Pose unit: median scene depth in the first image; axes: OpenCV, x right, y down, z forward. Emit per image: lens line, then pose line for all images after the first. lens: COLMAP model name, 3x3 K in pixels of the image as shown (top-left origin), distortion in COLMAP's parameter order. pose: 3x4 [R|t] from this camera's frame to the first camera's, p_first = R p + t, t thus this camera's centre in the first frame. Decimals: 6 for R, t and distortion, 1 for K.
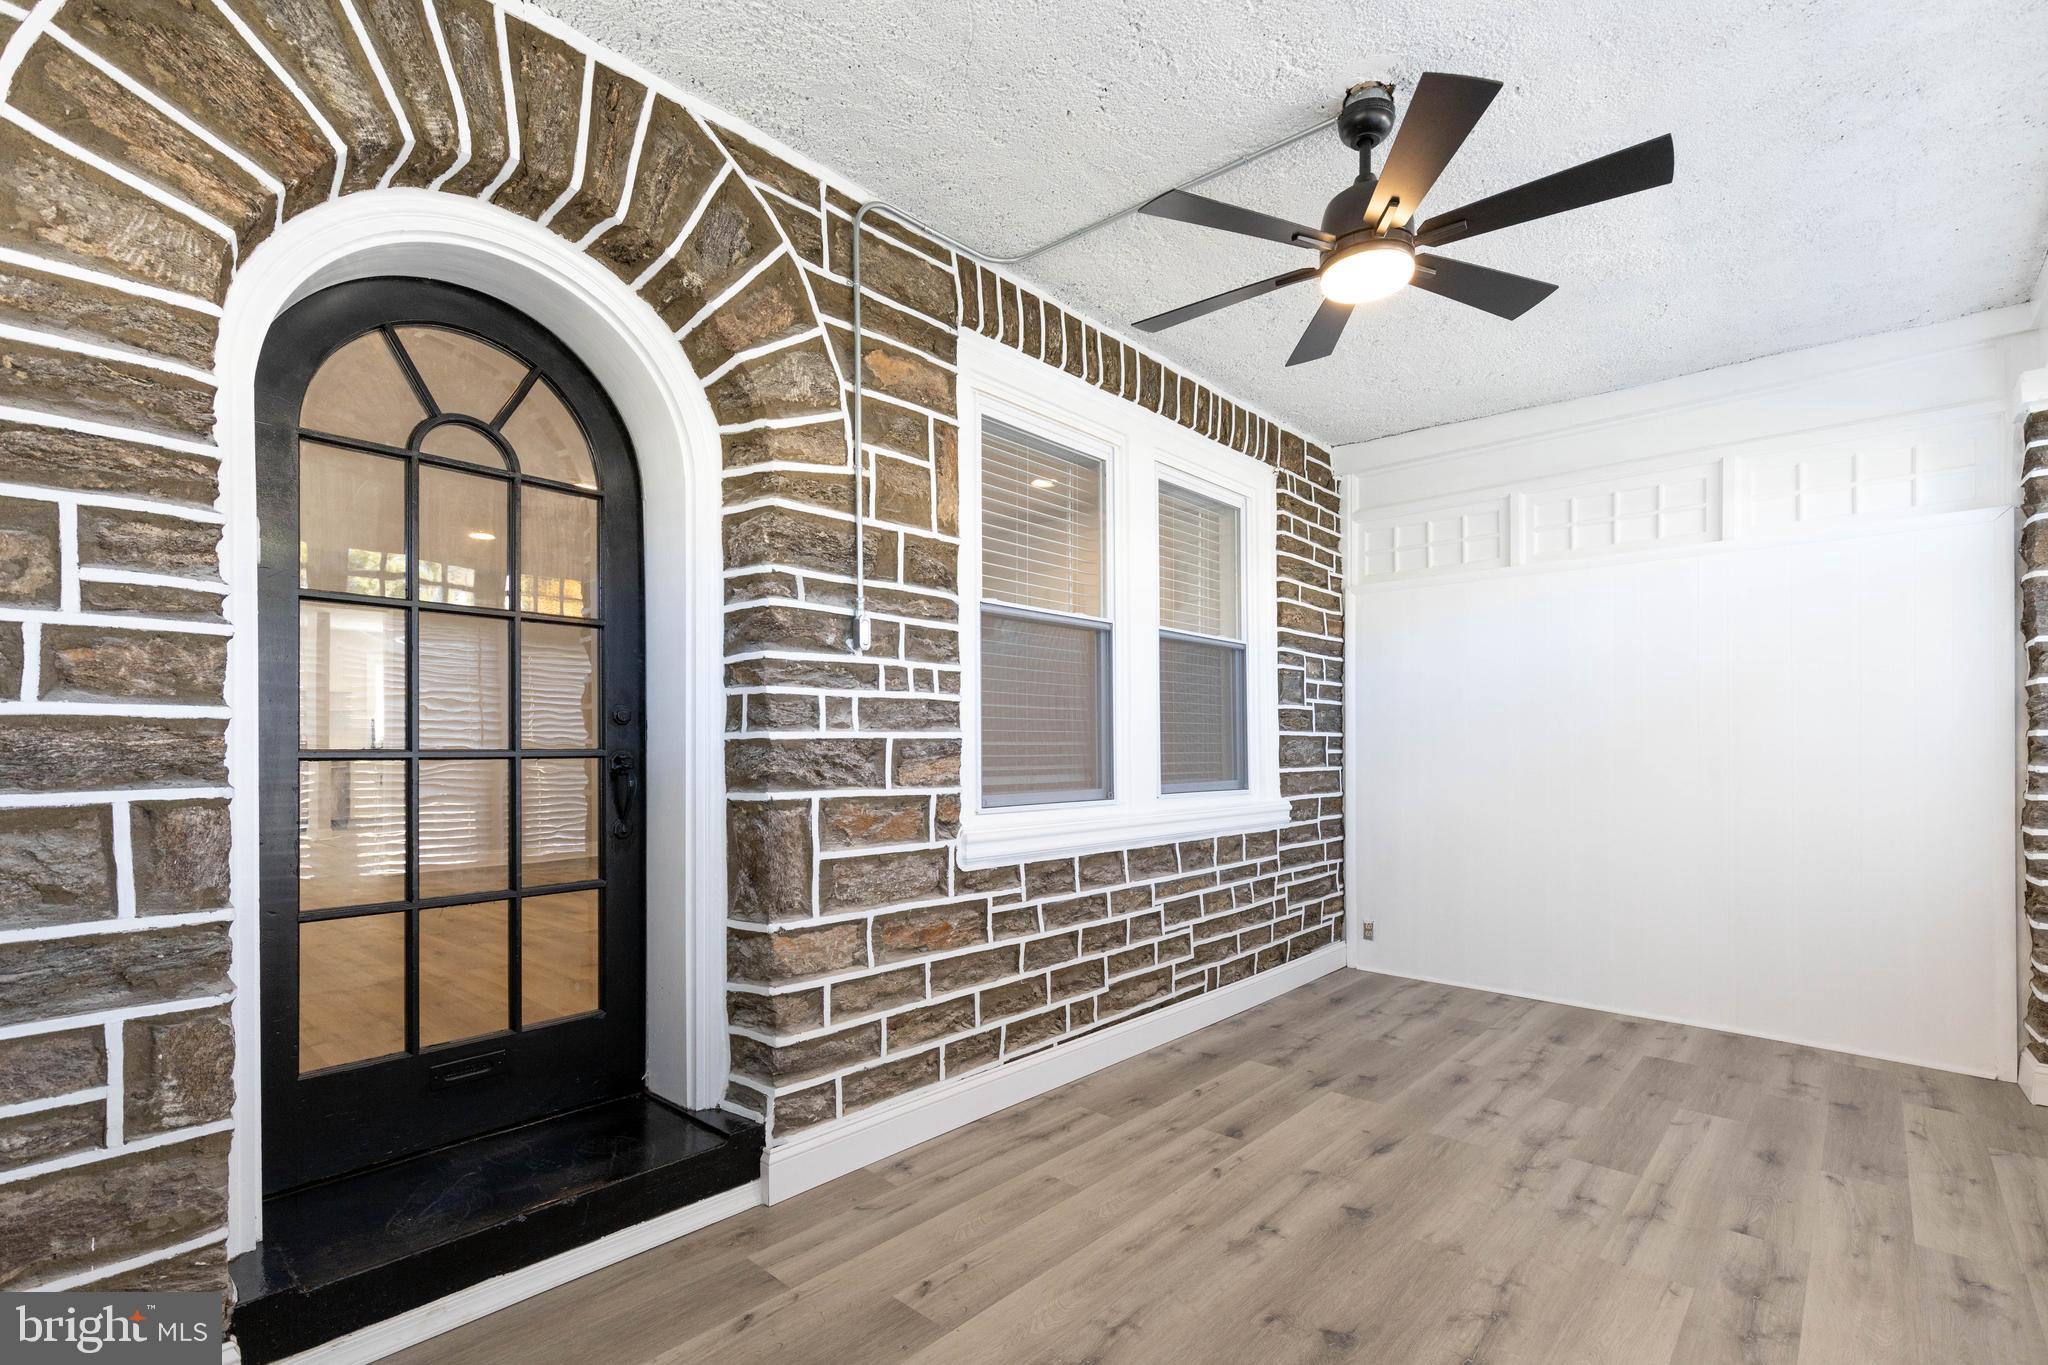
lens RADIAL K [[978.2, 0, 1032.0], [0, 978.2, 744.4], [0, 0, 1]] dist [-0.001418, -0.000101]
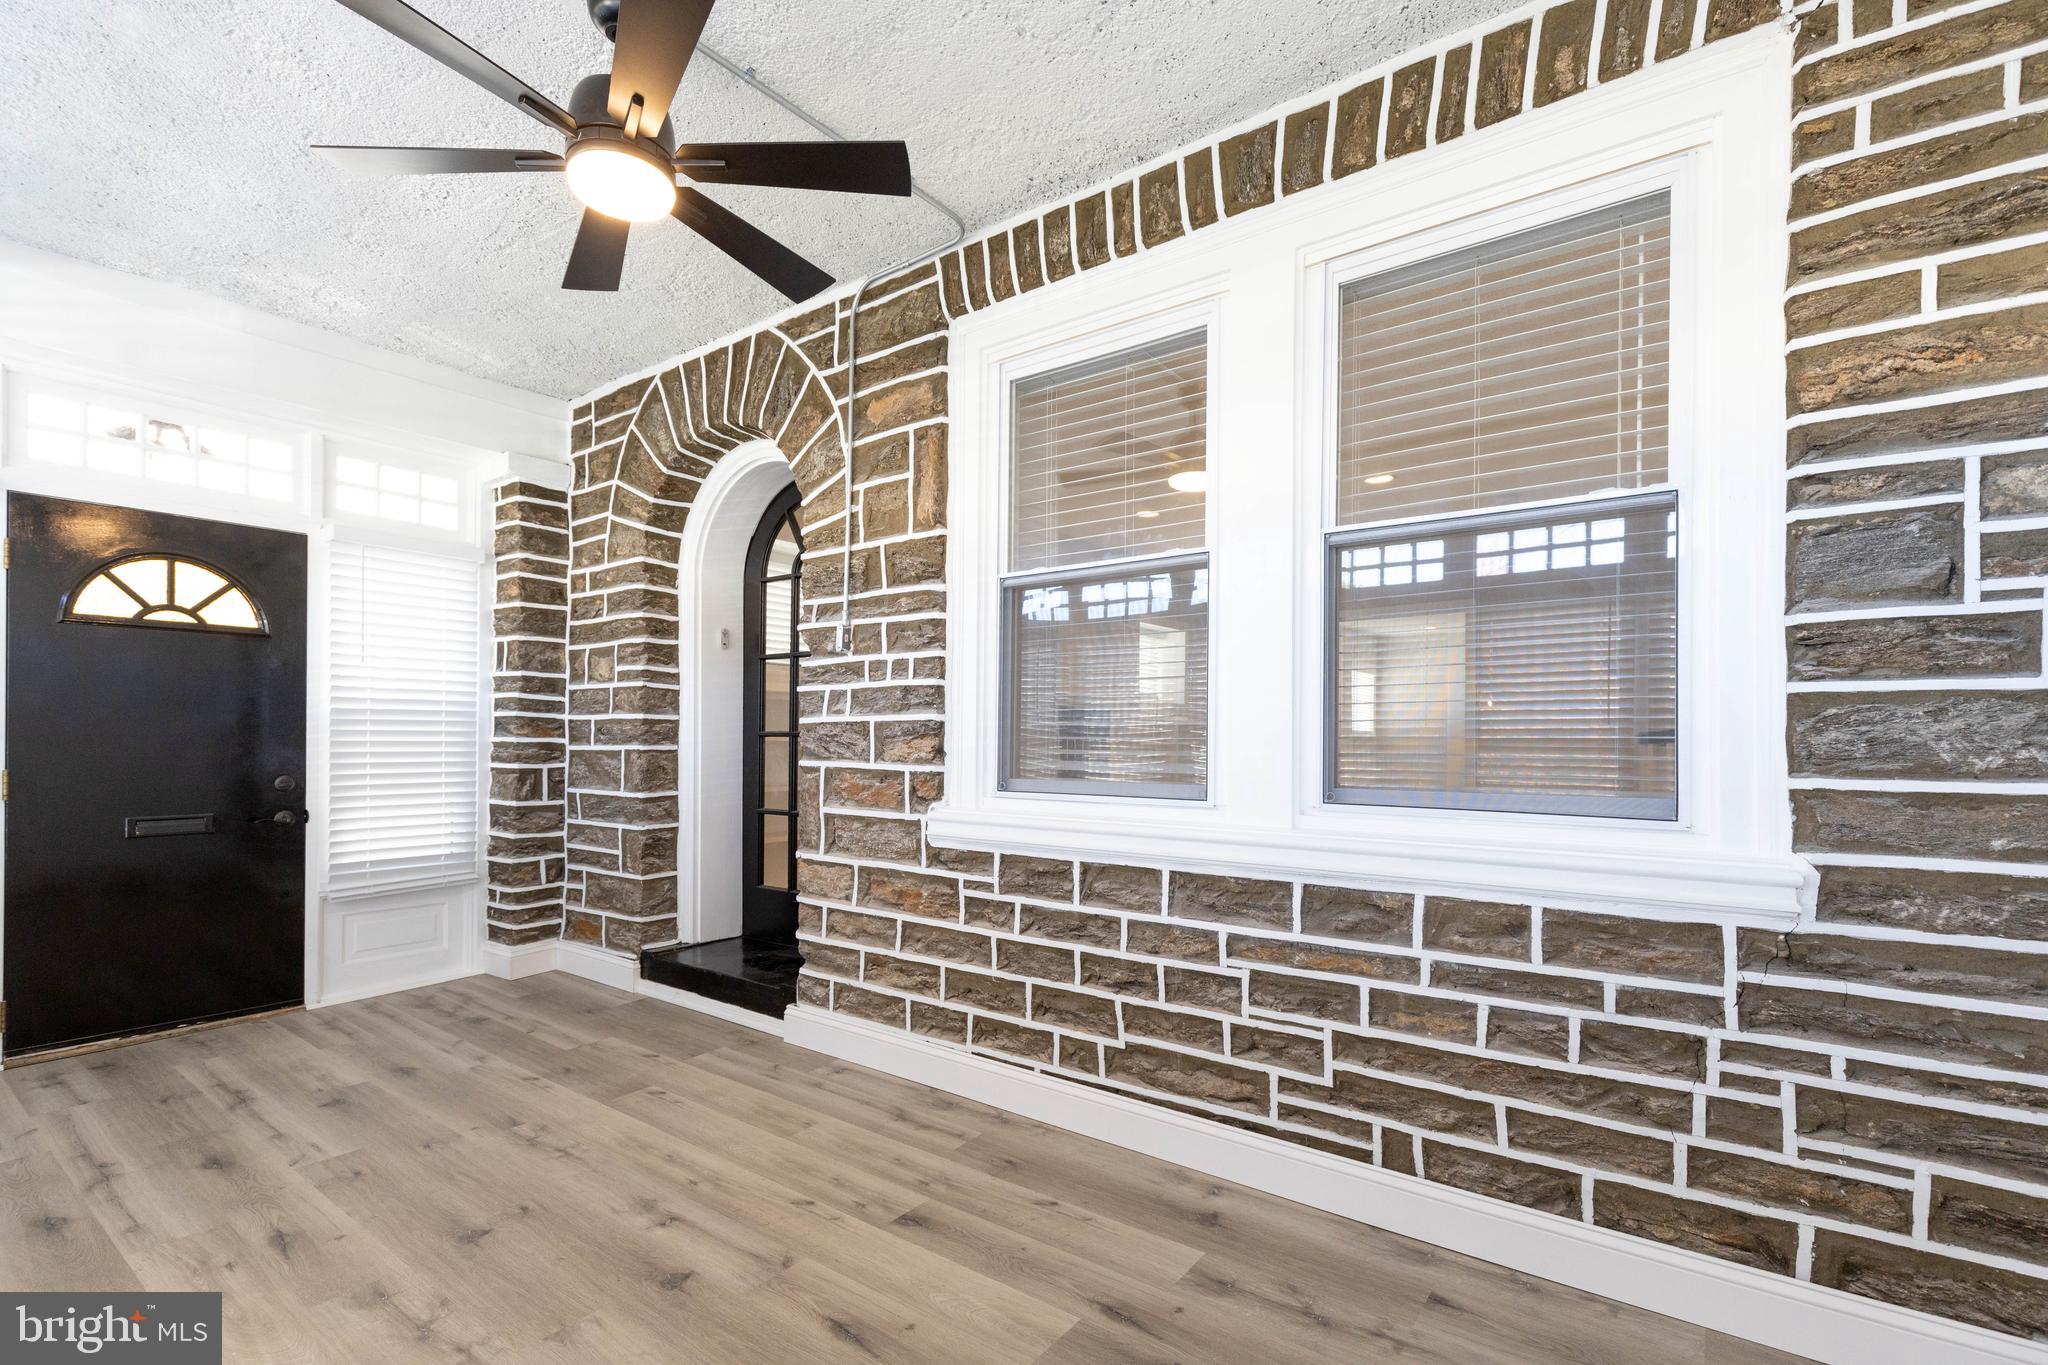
lens RADIAL K [[978.2, 0, 1032.0], [0, 978.2, 744.4], [0, 0, 1]] dist [-0.001418, -0.000101]
pose [[0.046219, 0.004104, -0.998923, 0.952728], [-0.002277, 0.999989, 0.004003, 0.015408], [0.998929, 0.002090, 0.046228, 1.023612]]
